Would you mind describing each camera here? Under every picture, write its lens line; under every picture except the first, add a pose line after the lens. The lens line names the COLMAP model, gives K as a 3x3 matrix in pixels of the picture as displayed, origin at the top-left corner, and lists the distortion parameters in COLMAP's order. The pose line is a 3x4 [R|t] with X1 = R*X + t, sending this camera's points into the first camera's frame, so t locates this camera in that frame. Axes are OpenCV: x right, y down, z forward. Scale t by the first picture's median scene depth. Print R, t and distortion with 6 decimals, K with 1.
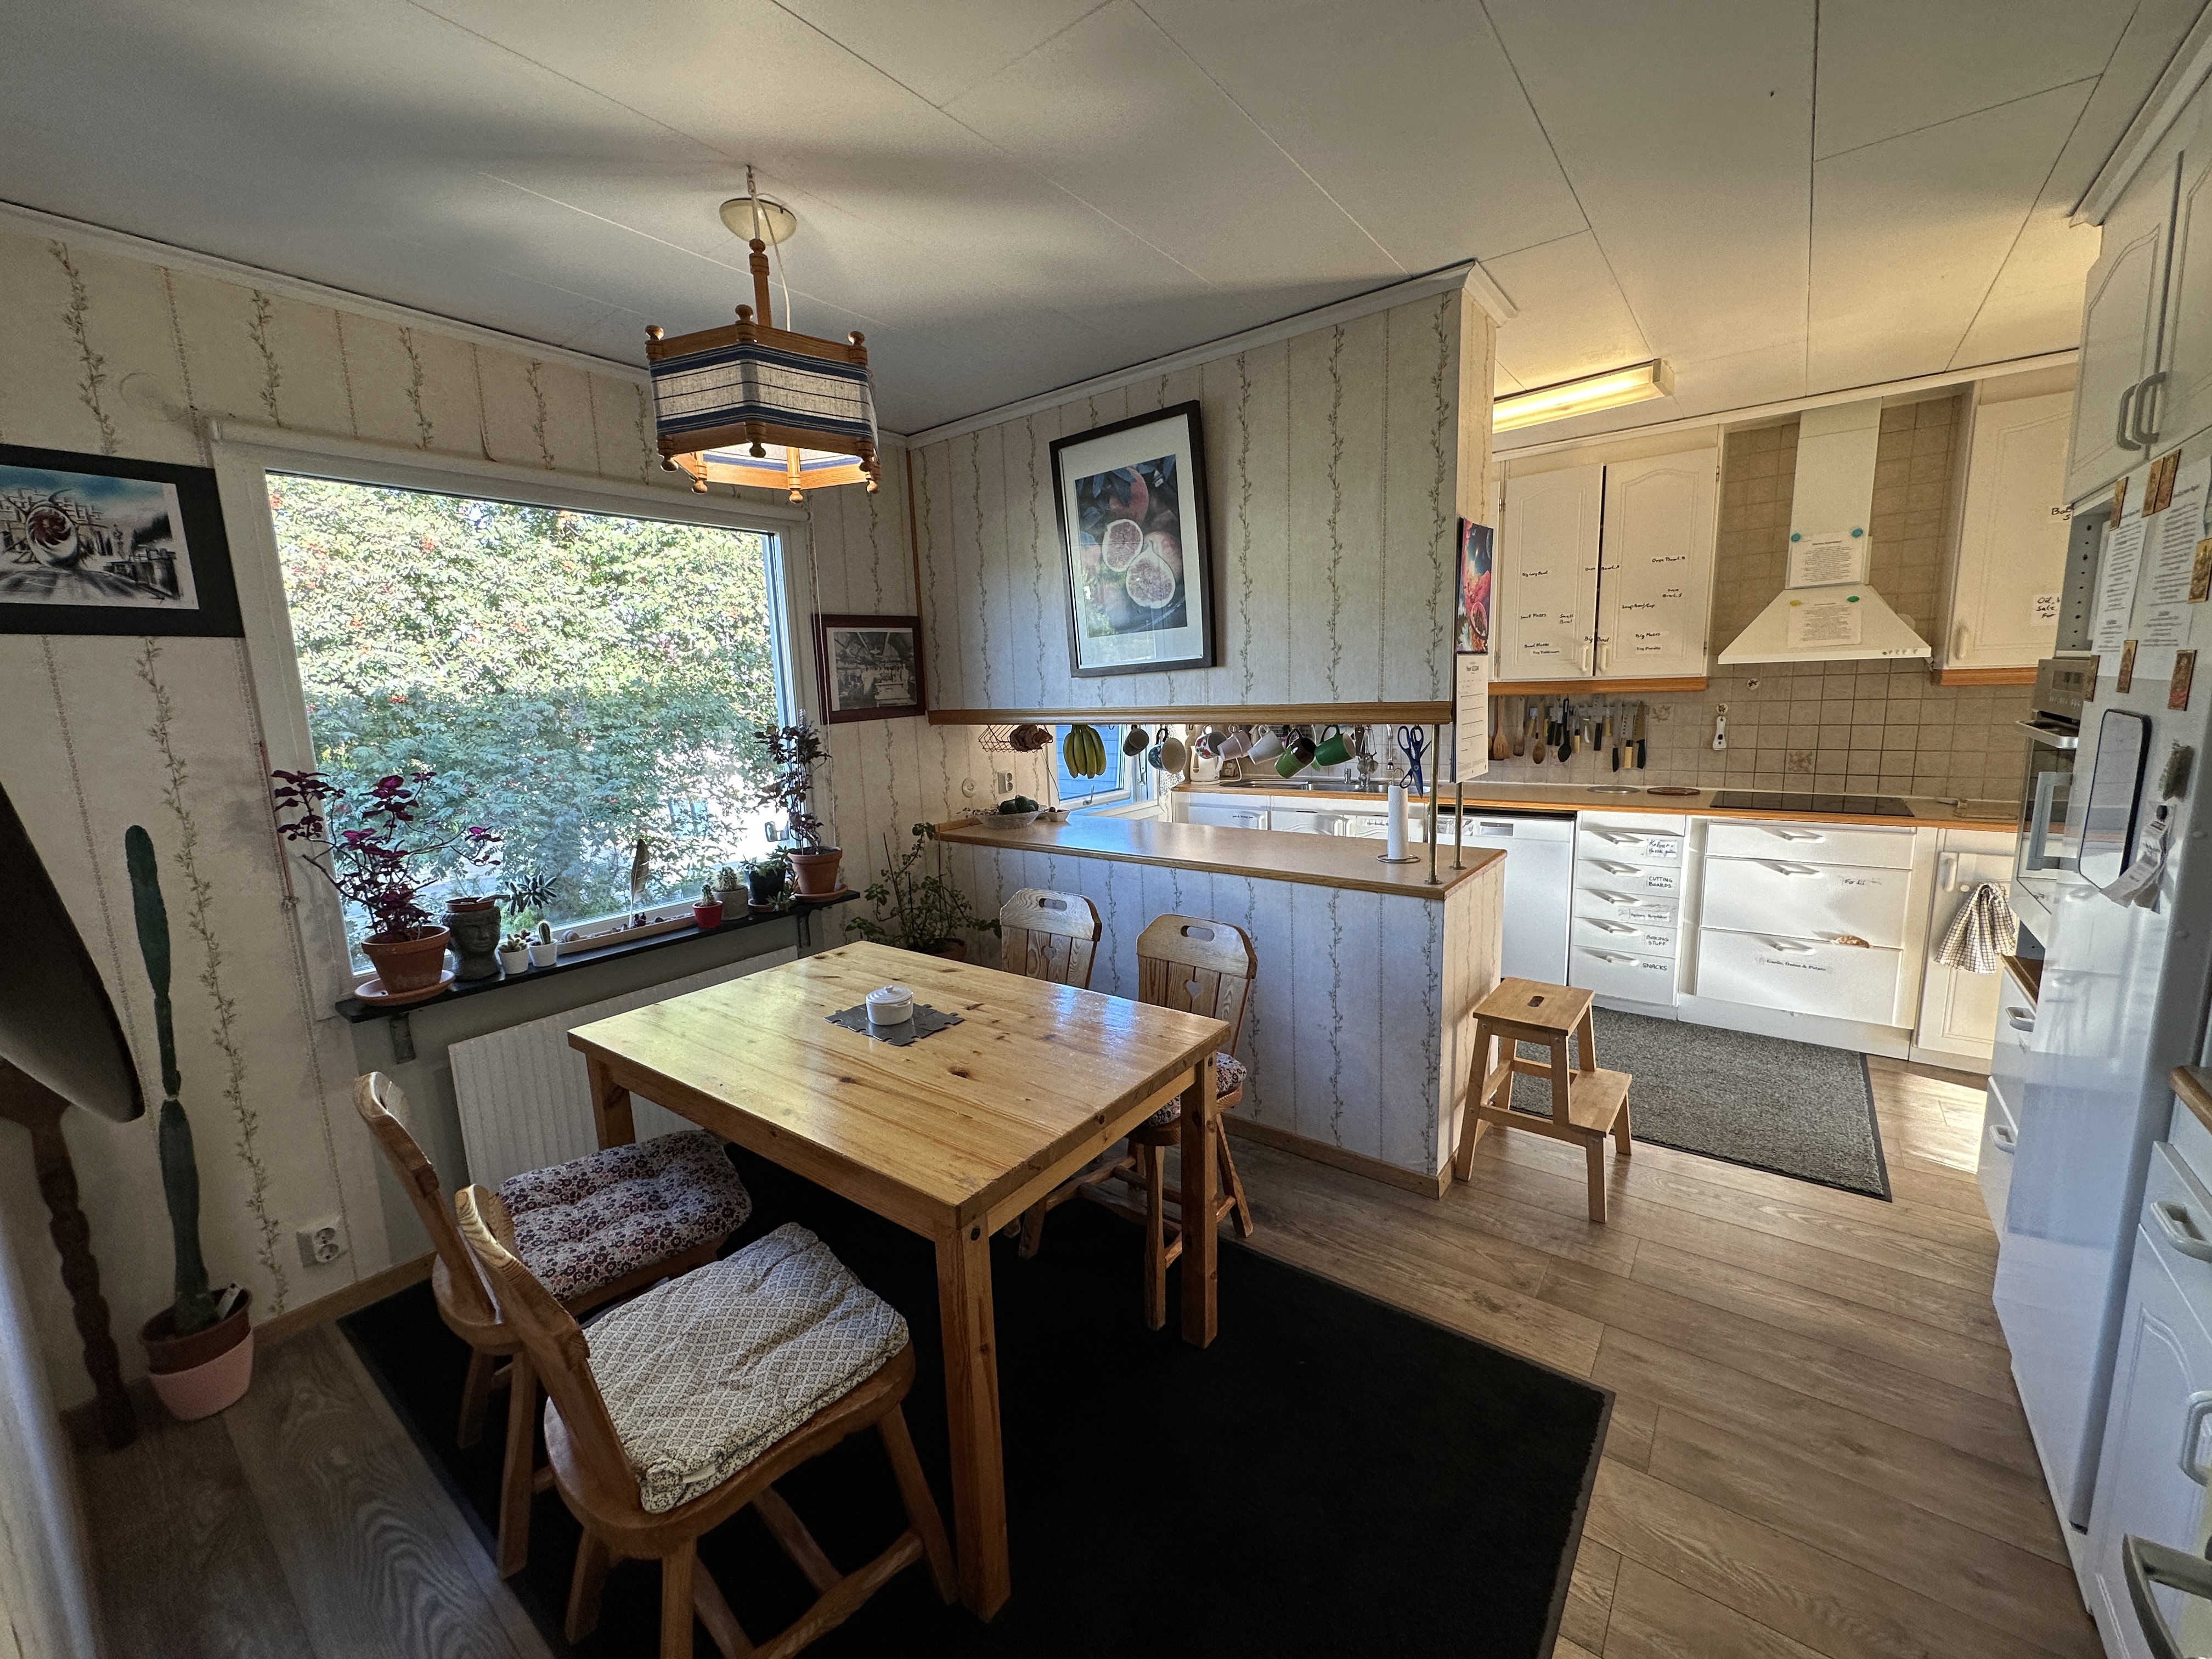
lens RADIAL K [[884.4, 0, 1104.0], [0, 884.4, 833.8], [0, 0, 1]] dist [-0.011225, -0.000191]
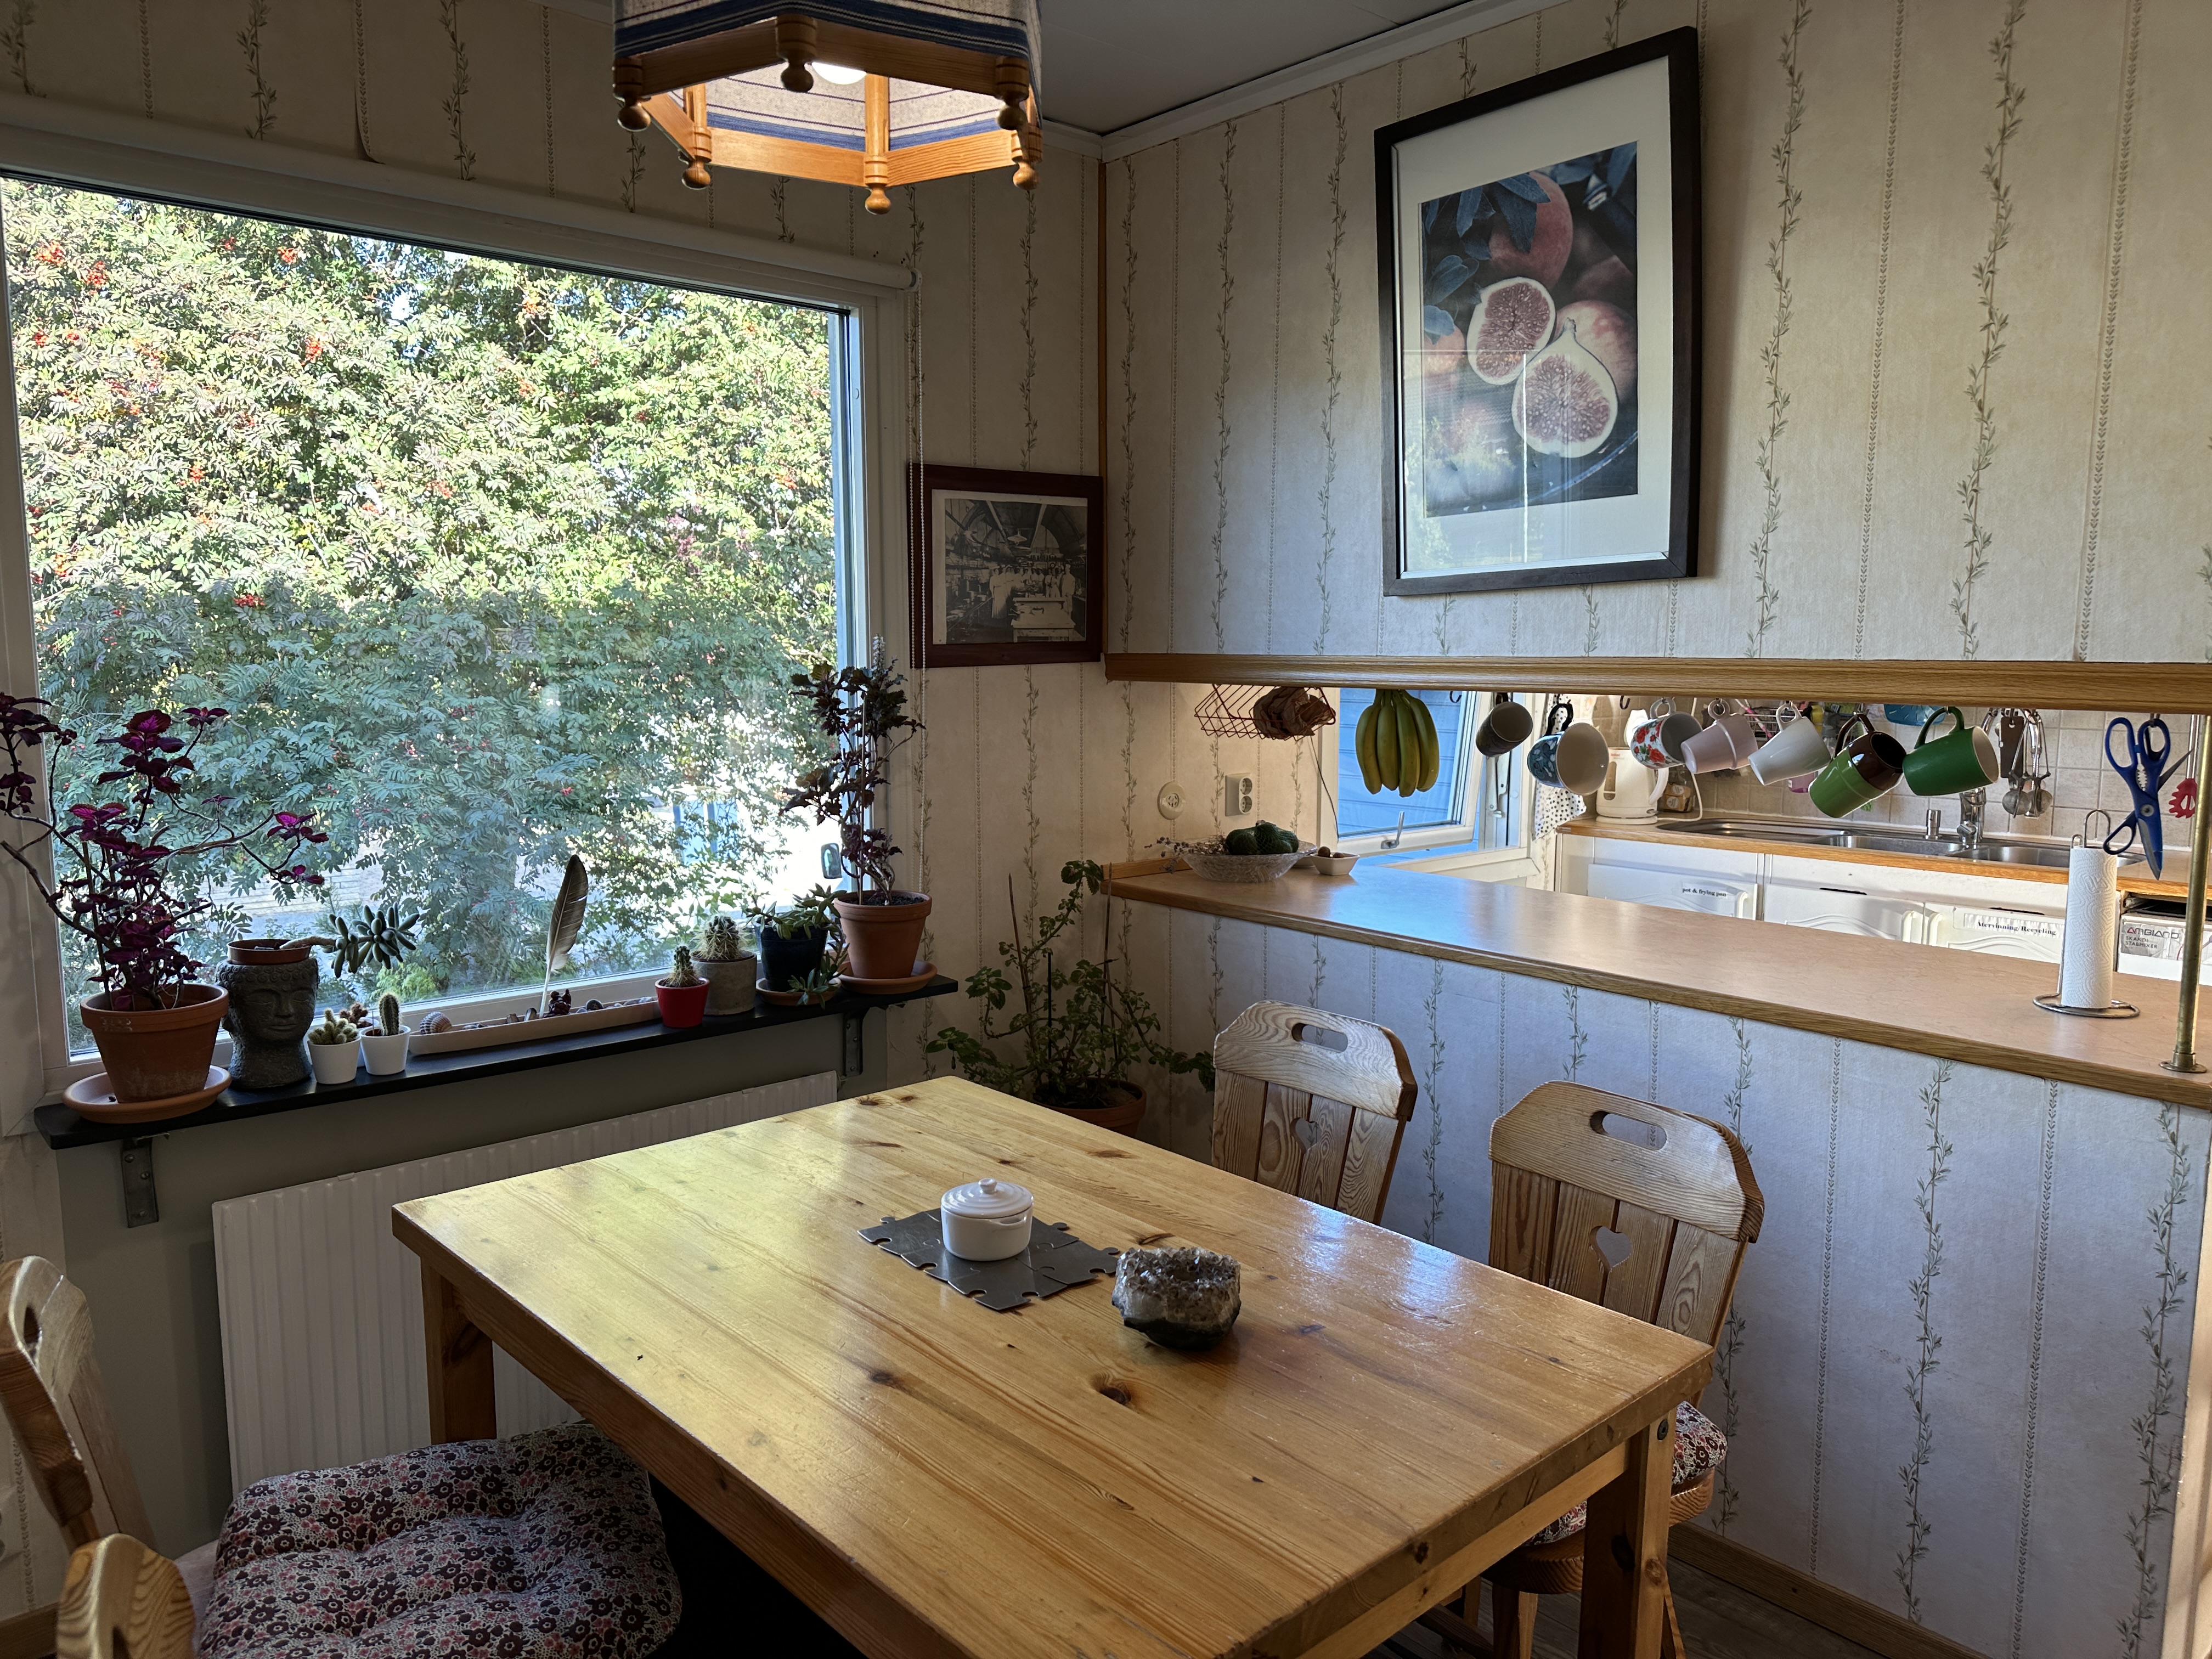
lens RADIAL K [[1530.6, 0, 1106.0], [0, 1530.6, 829.5], [0, 0, 1]] dist [0.037305, -0.002980]
pose [[0.979902, 0.062207, -0.189532, -0.019258], [-0.070158, 0.996903, -0.035526, 0.000833], [0.186735, 0.048109, 0.981232, 0.112133]]
